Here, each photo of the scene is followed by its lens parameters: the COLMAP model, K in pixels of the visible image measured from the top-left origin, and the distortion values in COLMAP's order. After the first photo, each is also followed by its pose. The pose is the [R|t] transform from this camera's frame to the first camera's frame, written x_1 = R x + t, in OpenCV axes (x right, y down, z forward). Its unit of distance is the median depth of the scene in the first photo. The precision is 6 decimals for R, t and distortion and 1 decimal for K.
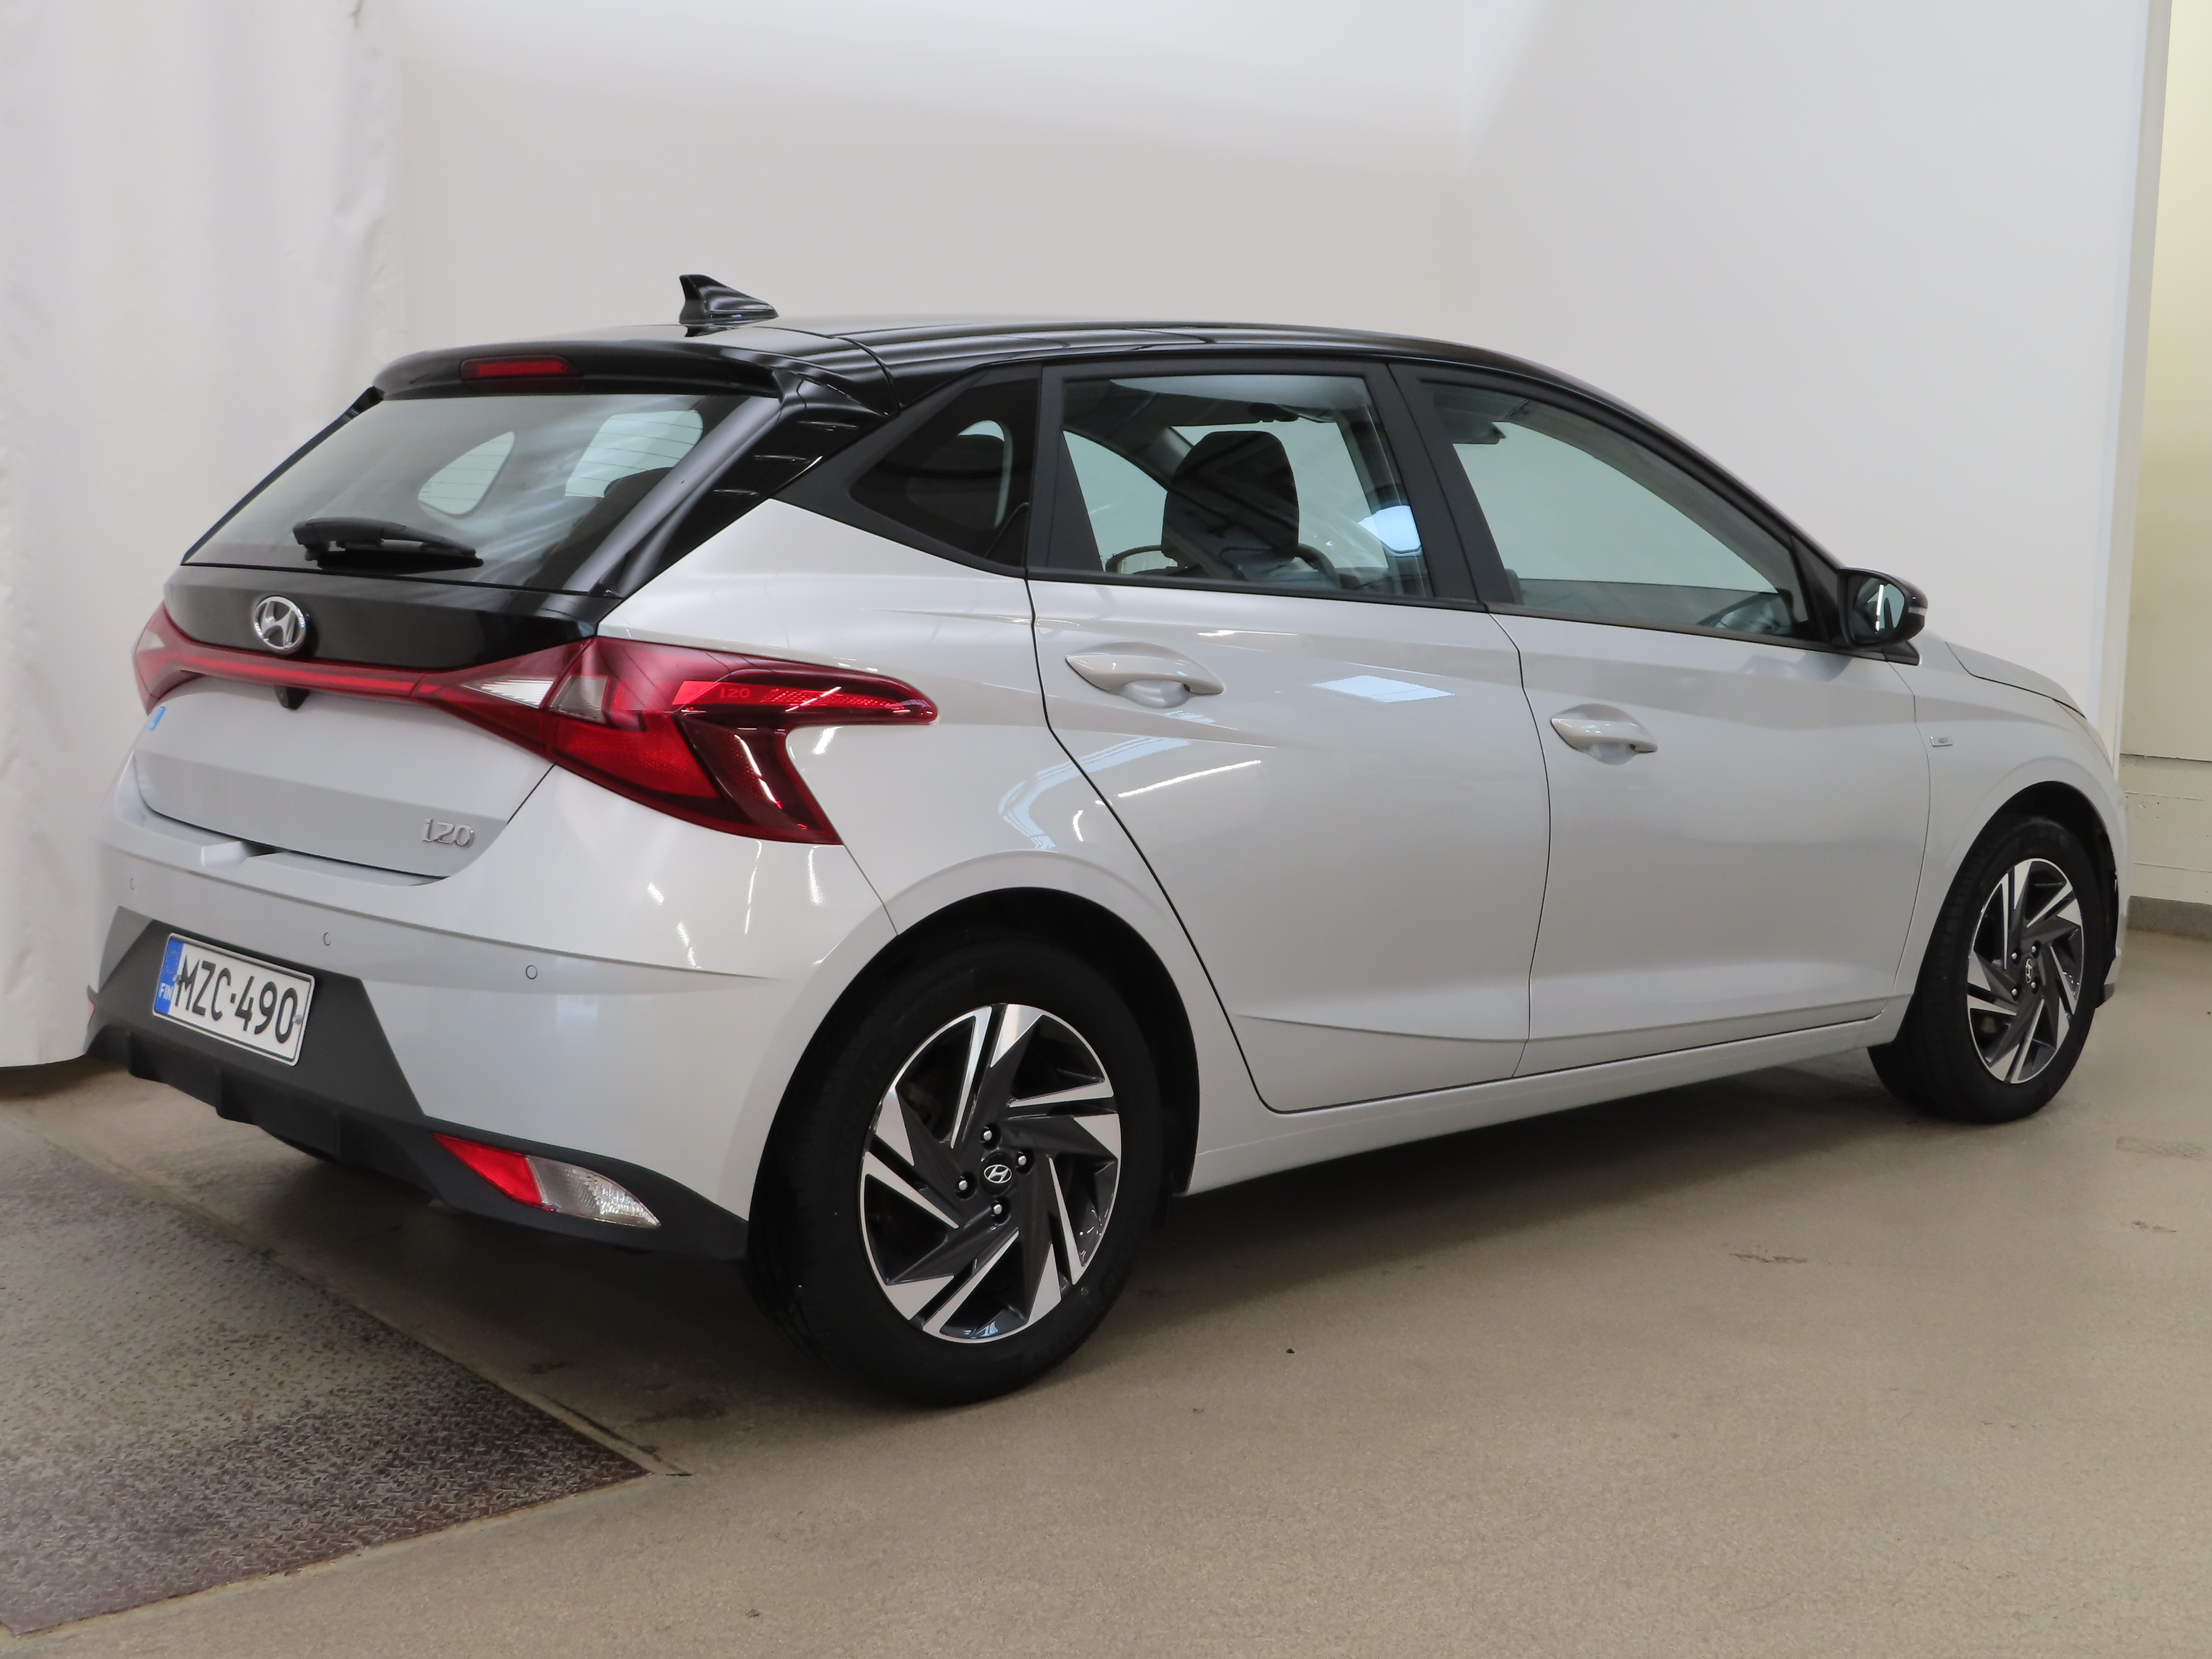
lens RADIAL K [[887.7, 0, 1106.0], [0, 887.7, 829.5], [0, 0, 1]] dist [-0.000066, -0.000001]
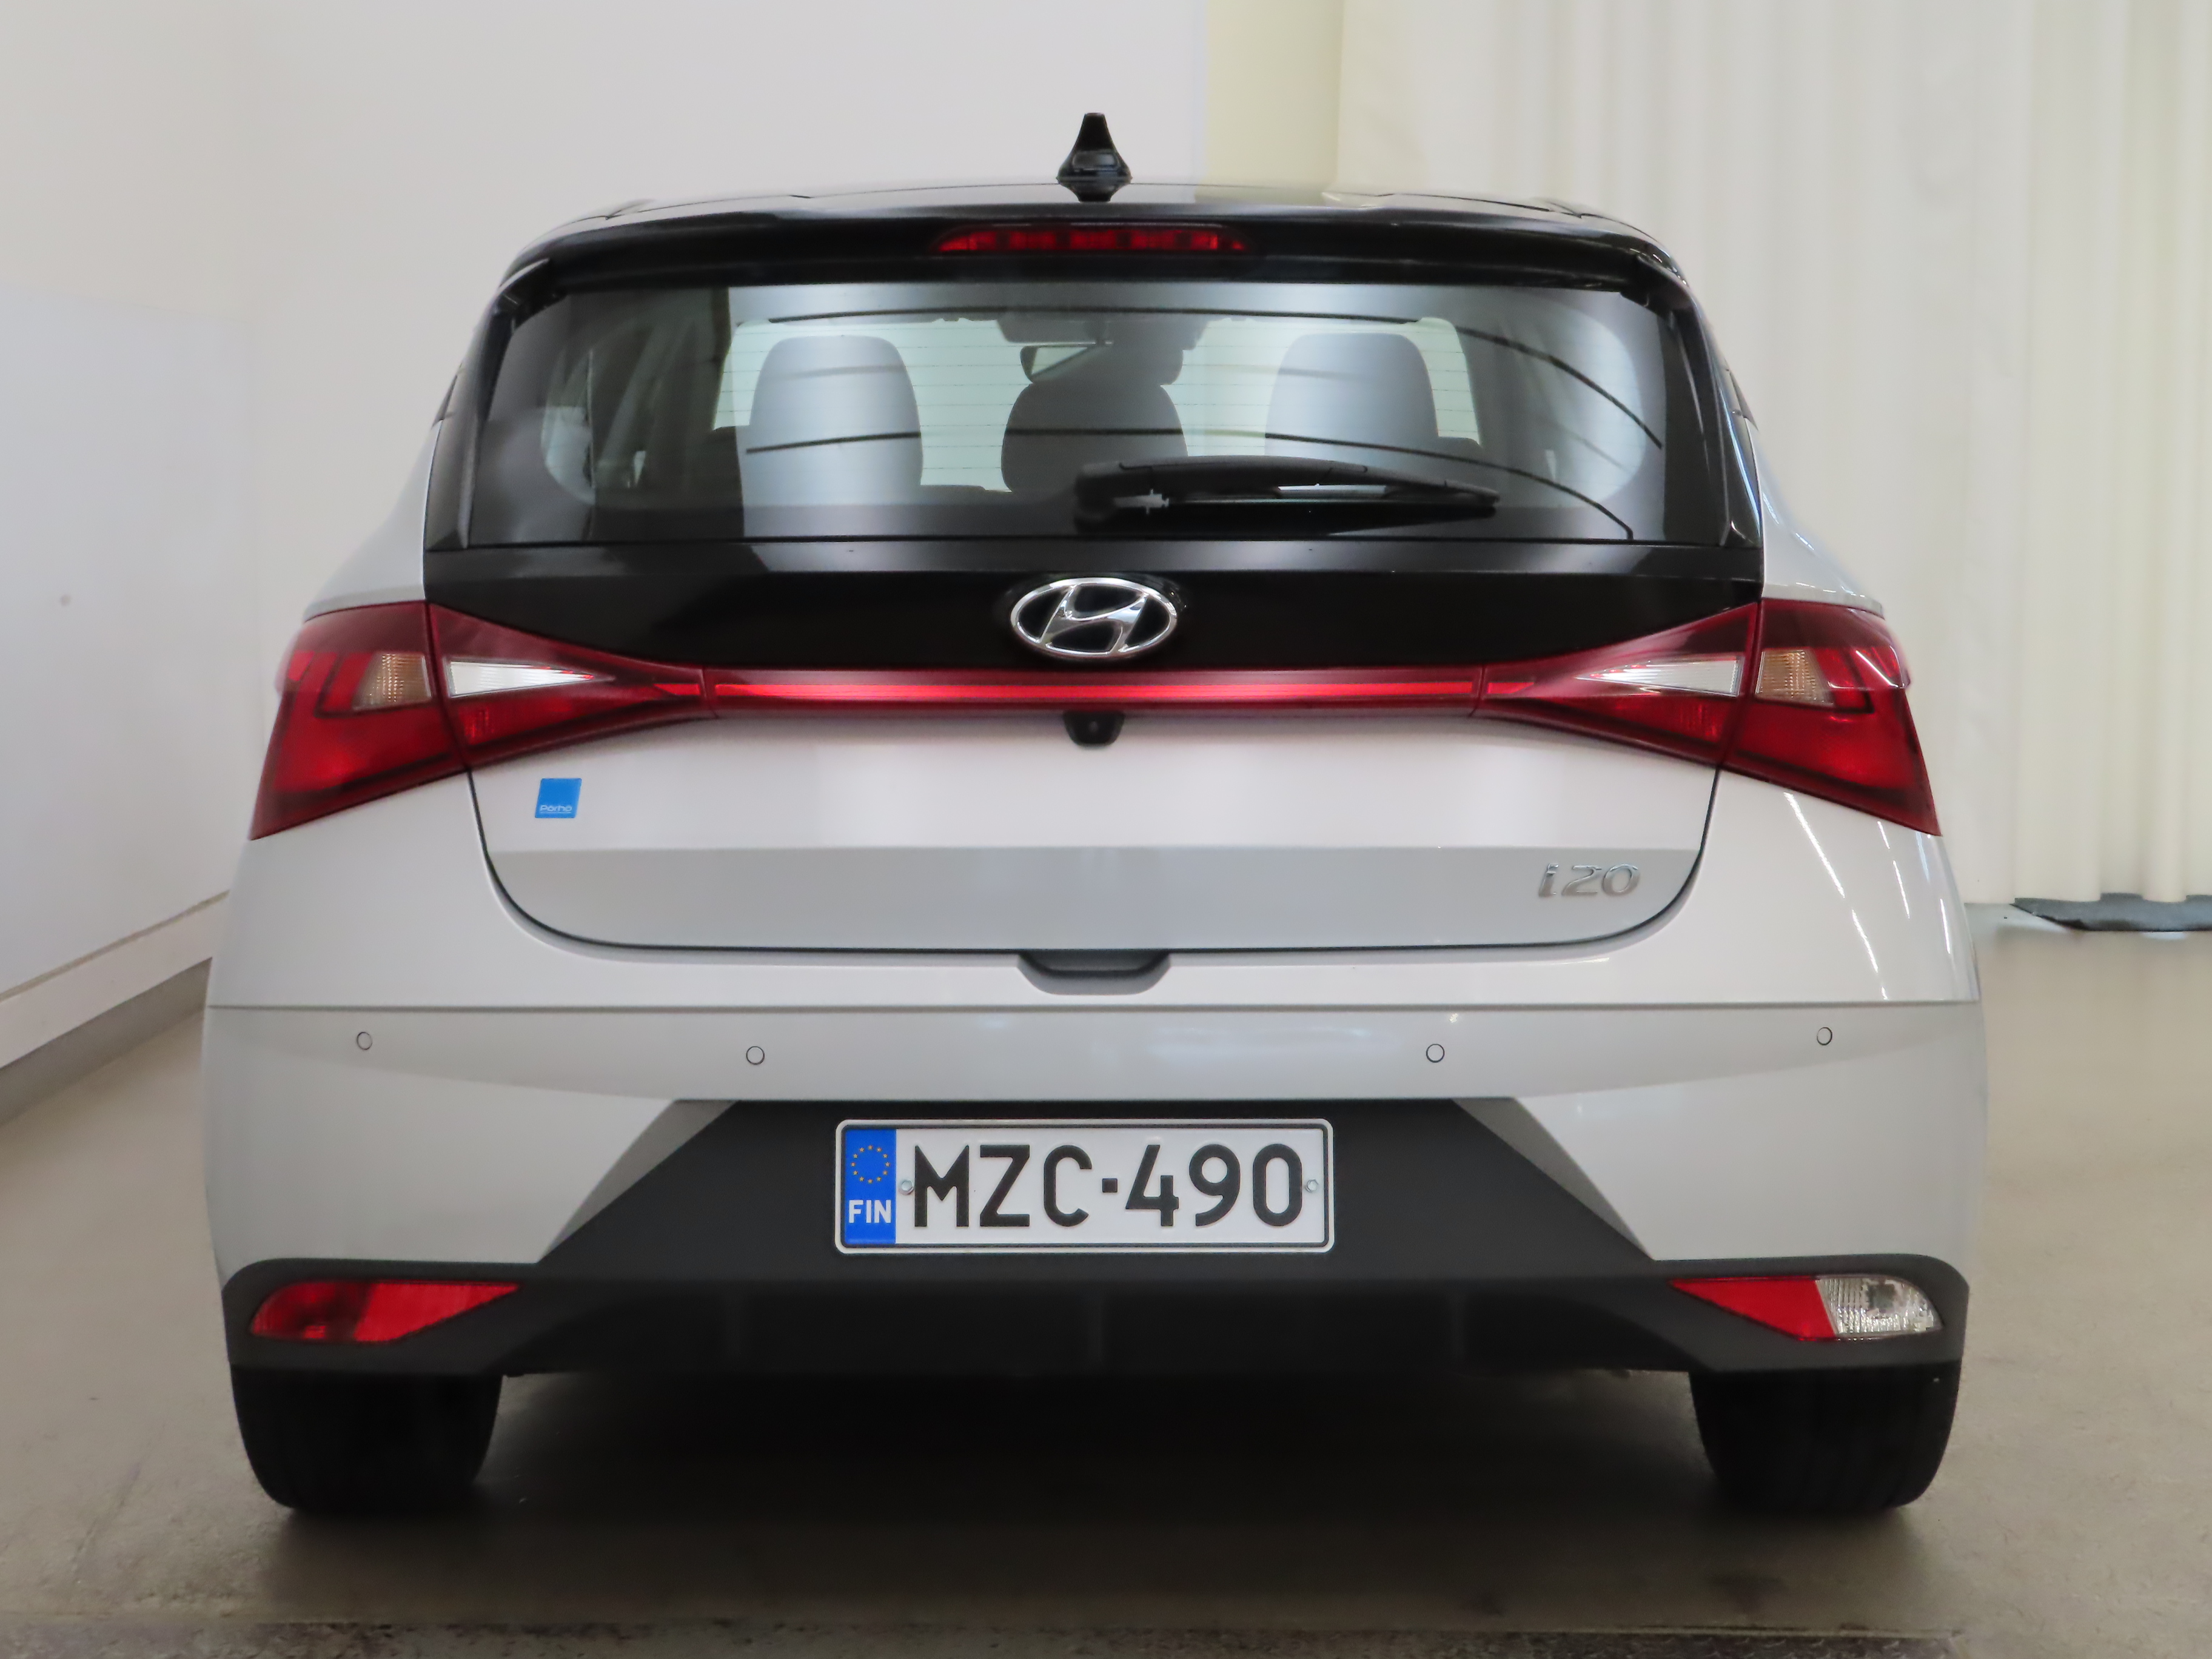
lens RADIAL K [[1067.5, 0, 1106.0], [0, 1067.5, 829.5], [0, 0, 1]] dist [-0.001139, -0.000138]
pose [[0.941765, -0.123221, 0.312883, -1.238106], [0.120310, 0.992322, 0.028673, -0.098854], [-0.314014, 0.010640, 0.949359, 0.251243]]
